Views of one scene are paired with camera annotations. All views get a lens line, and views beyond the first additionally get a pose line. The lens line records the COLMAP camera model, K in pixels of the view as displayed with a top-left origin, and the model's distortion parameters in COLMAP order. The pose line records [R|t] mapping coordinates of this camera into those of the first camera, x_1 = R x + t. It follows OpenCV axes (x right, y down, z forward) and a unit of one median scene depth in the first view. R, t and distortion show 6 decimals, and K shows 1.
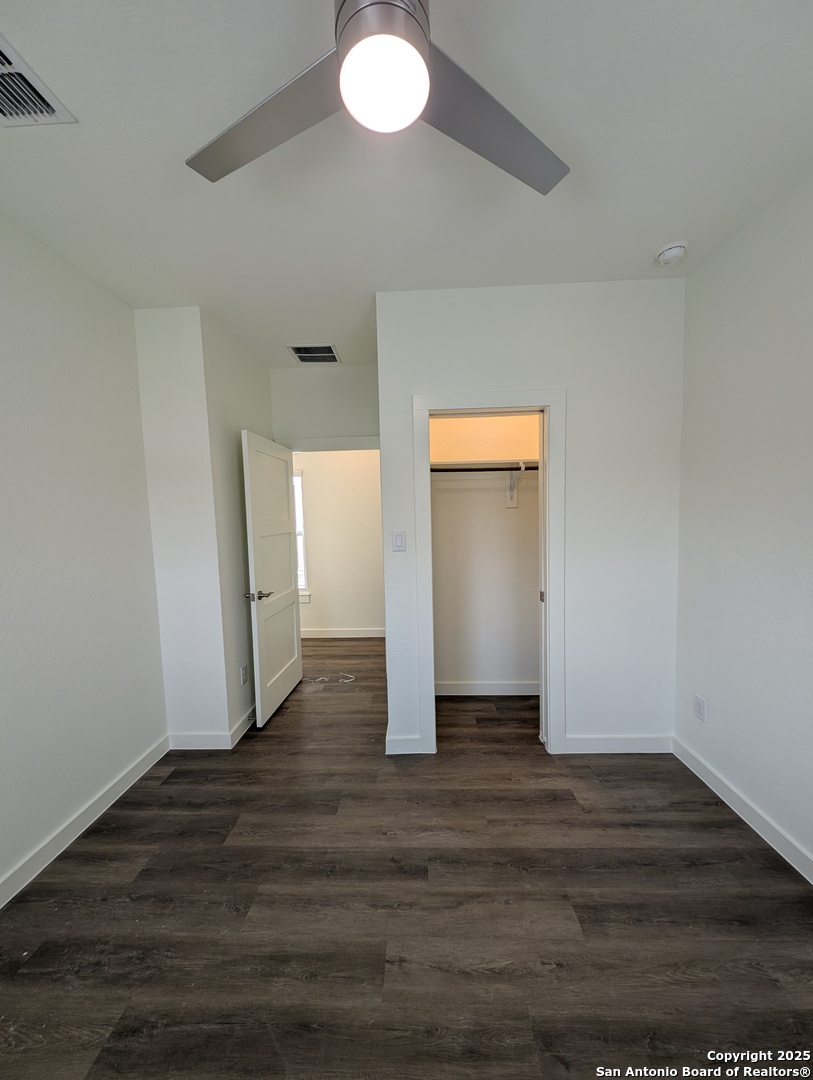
lens RADIAL K [[377.2, 0, 409.9], [0, 377.2, 536.5], [0, 0, 1]] dist [-0.000598, -0.000024]
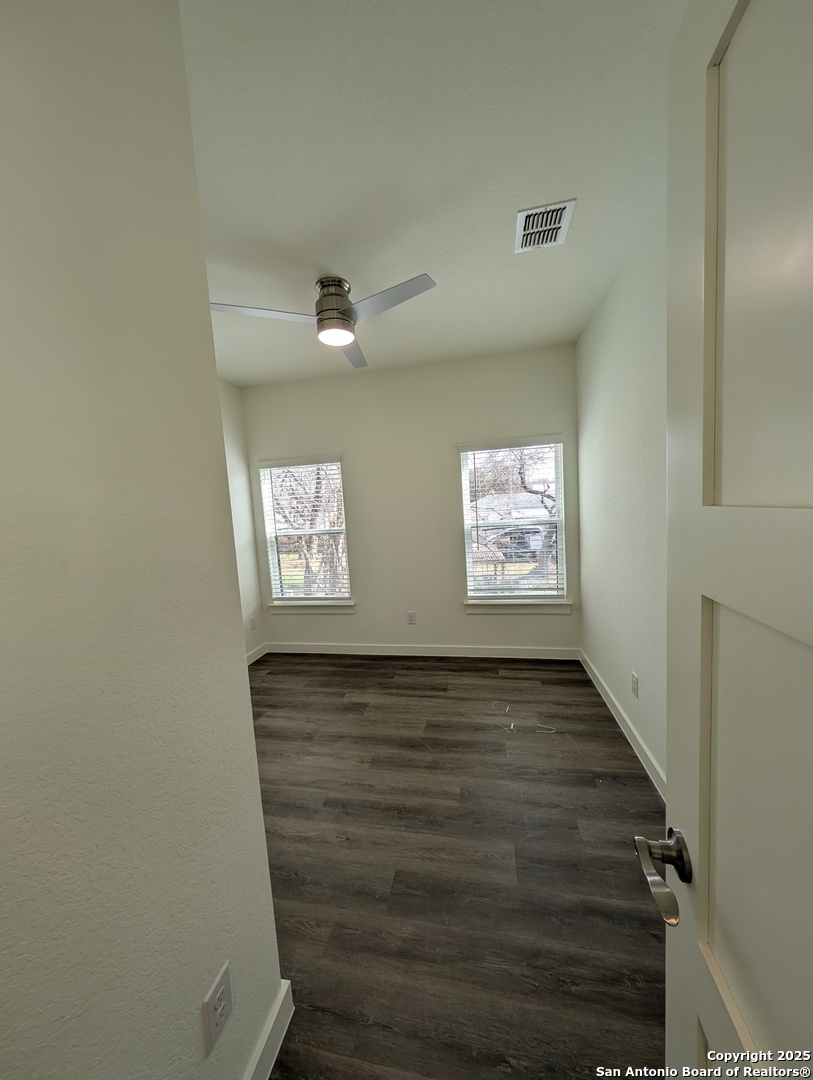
lens RADIAL K [[377.2, 0, 407.4], [0, 377.2, 540.2], [0, 0, 1]] dist [-0.000598, -0.000024]
pose [[-0.981024, 0.069021, 0.181187, -0.526393], [0.096025, 0.984794, 0.144775, -0.108472], [-0.168440, 0.159426, -0.972734, 2.115633]]
